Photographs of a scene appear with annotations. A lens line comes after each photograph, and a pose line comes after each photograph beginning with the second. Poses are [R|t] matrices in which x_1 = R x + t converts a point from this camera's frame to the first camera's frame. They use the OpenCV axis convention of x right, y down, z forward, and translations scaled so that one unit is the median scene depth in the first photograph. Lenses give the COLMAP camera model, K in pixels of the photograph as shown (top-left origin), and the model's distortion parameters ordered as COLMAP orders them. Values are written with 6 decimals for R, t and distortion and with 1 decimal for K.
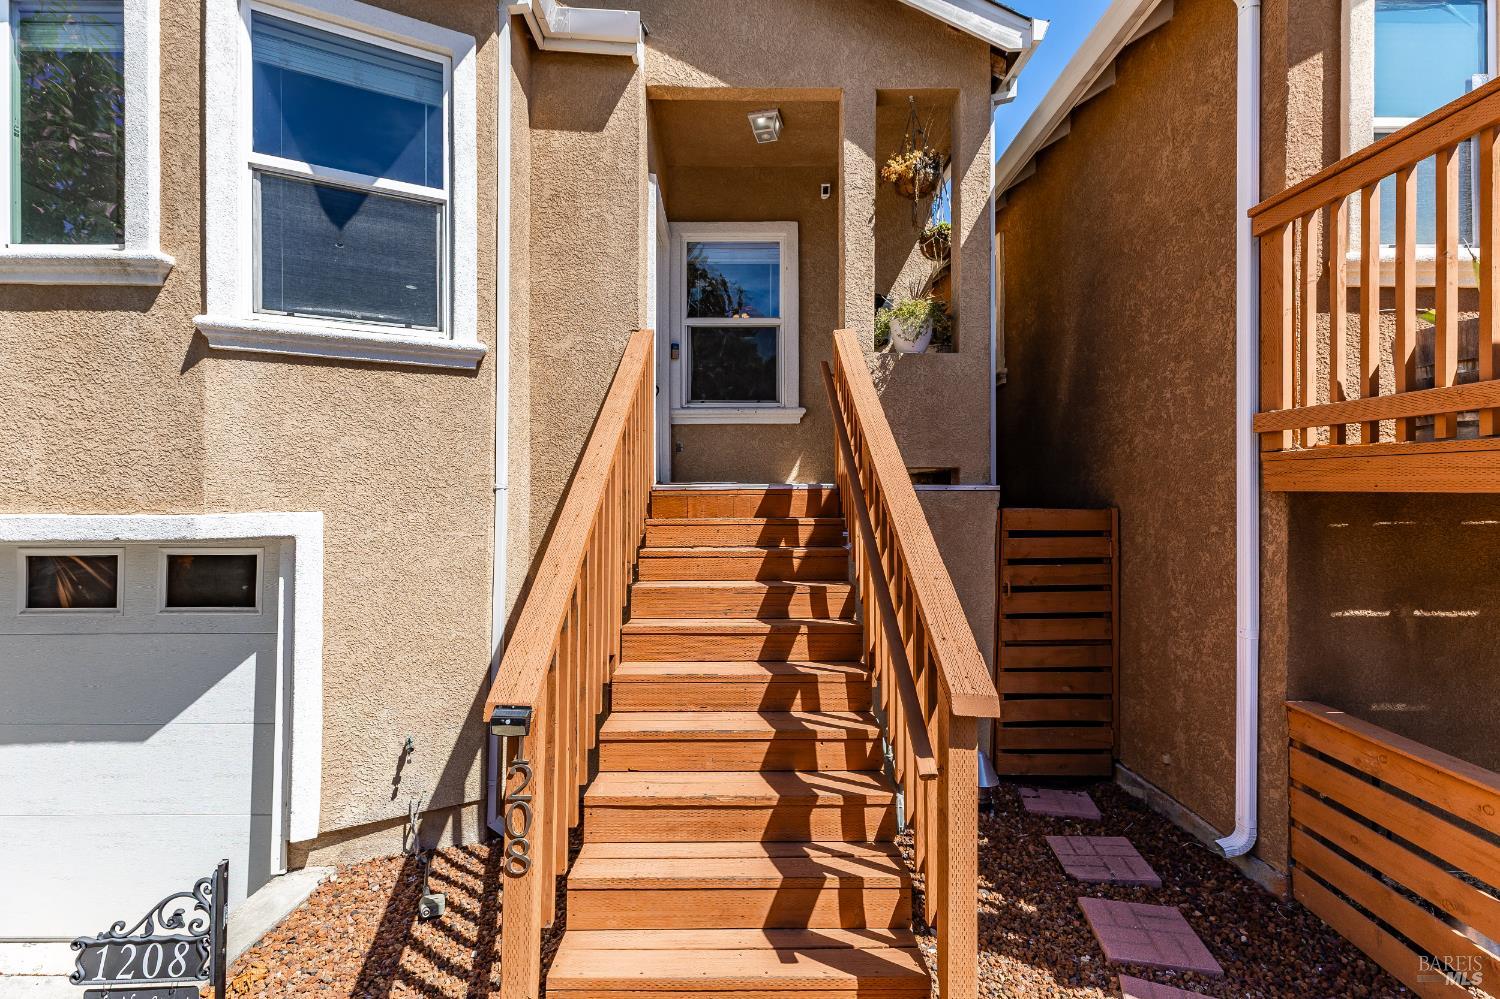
lens RADIAL K [[666.5, 0, 750.0], [0, 666.5, 499.5], [0, 0, 1]] dist [0.005399, -0.000344]
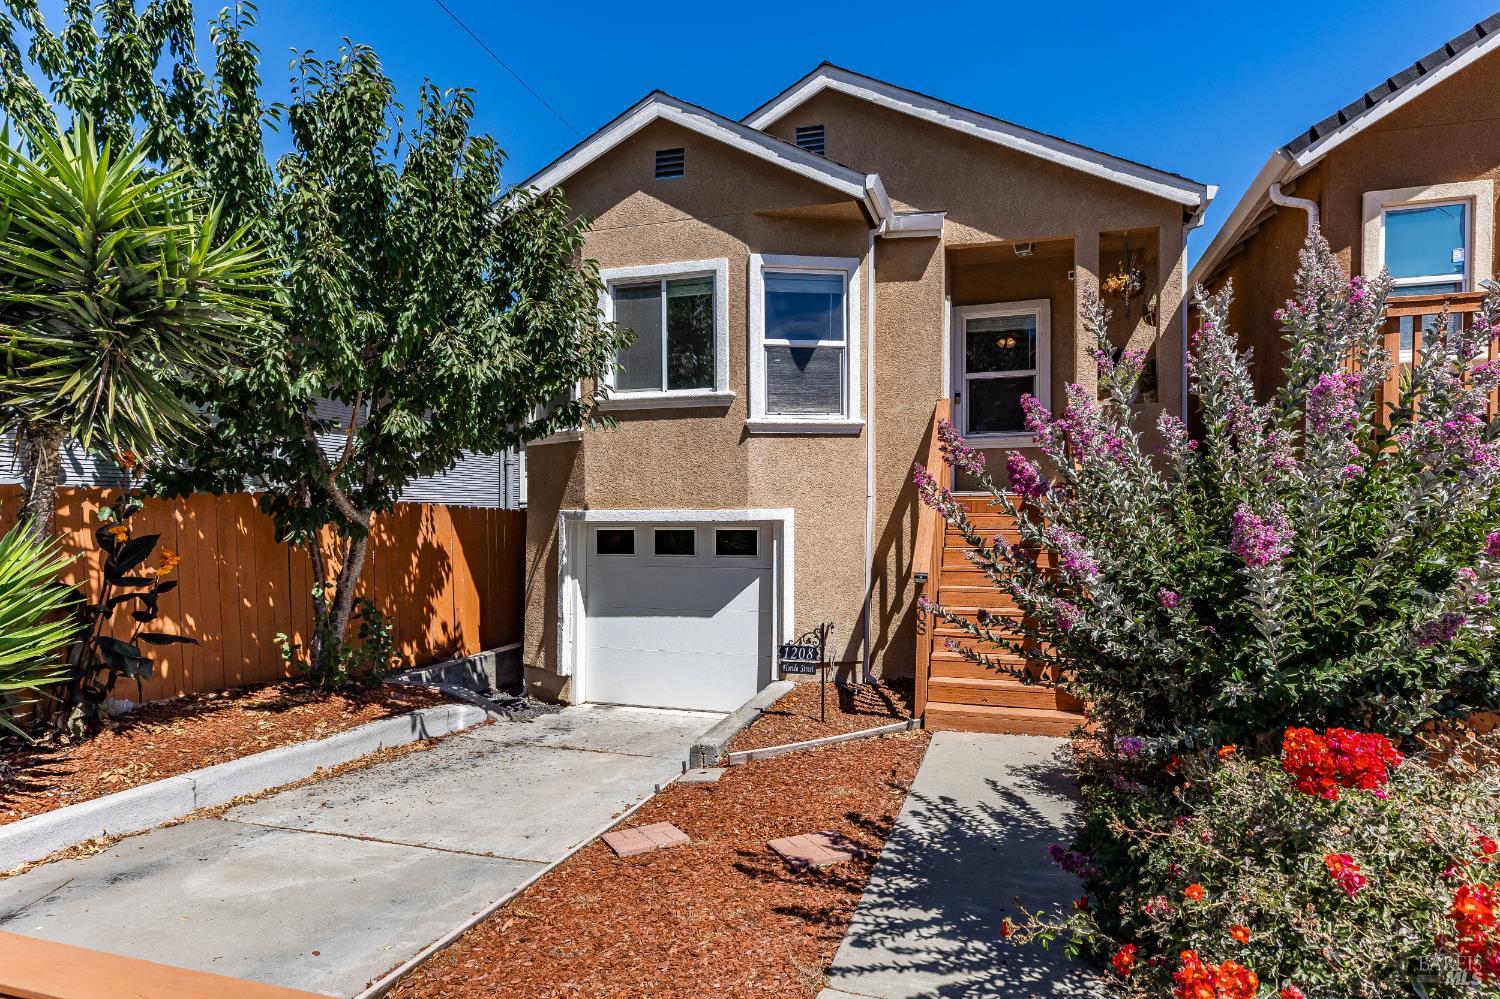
lens RADIAL K [[844.3, 0, 744.5], [0, 844.3, 529.7], [0, 0, 1]] dist [0.005173, 0.000026]
pose [[0.950569, 0.001813, -0.310507, 0.025189], [0.006411, 0.999655, 0.025466, 0.015023], [0.310446, -0.026198, 0.950230, -1.440386]]
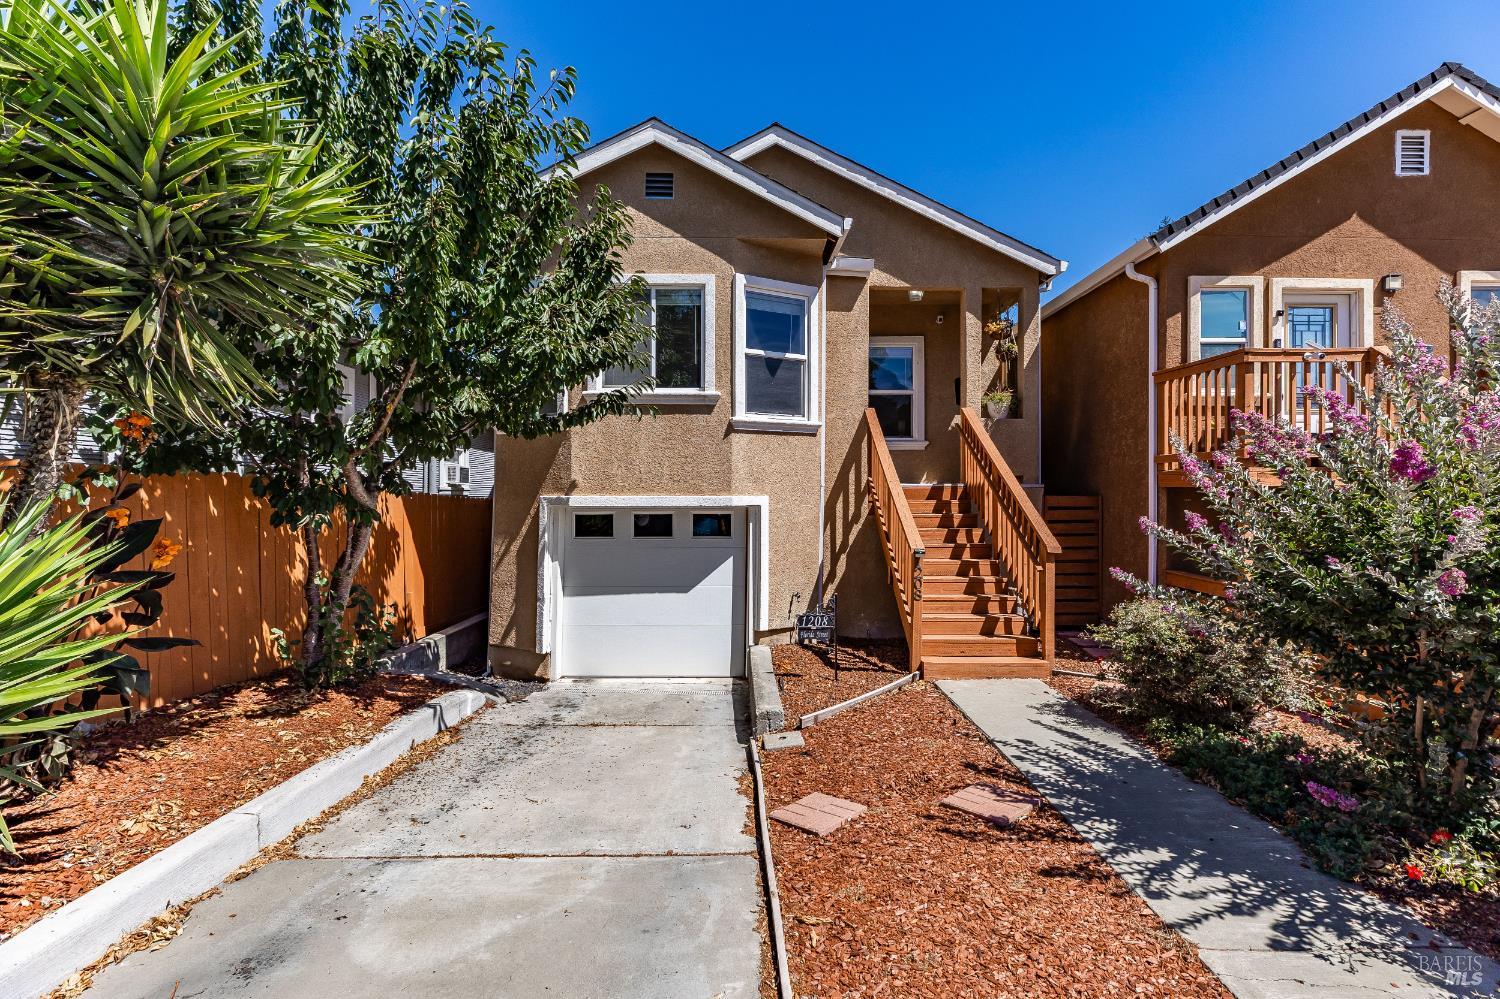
lens RADIAL K [[666.5, 0, 750.0], [0, 666.5, 499.5], [0, 0, 1]] dist [0.005399, -0.000344]
pose [[0.999995, -0.000085, 0.003194, -0.670149], [0.000080, 0.999999, 0.001520, 0.026671], [-0.003194, -0.001520, 0.999994, -1.308906]]
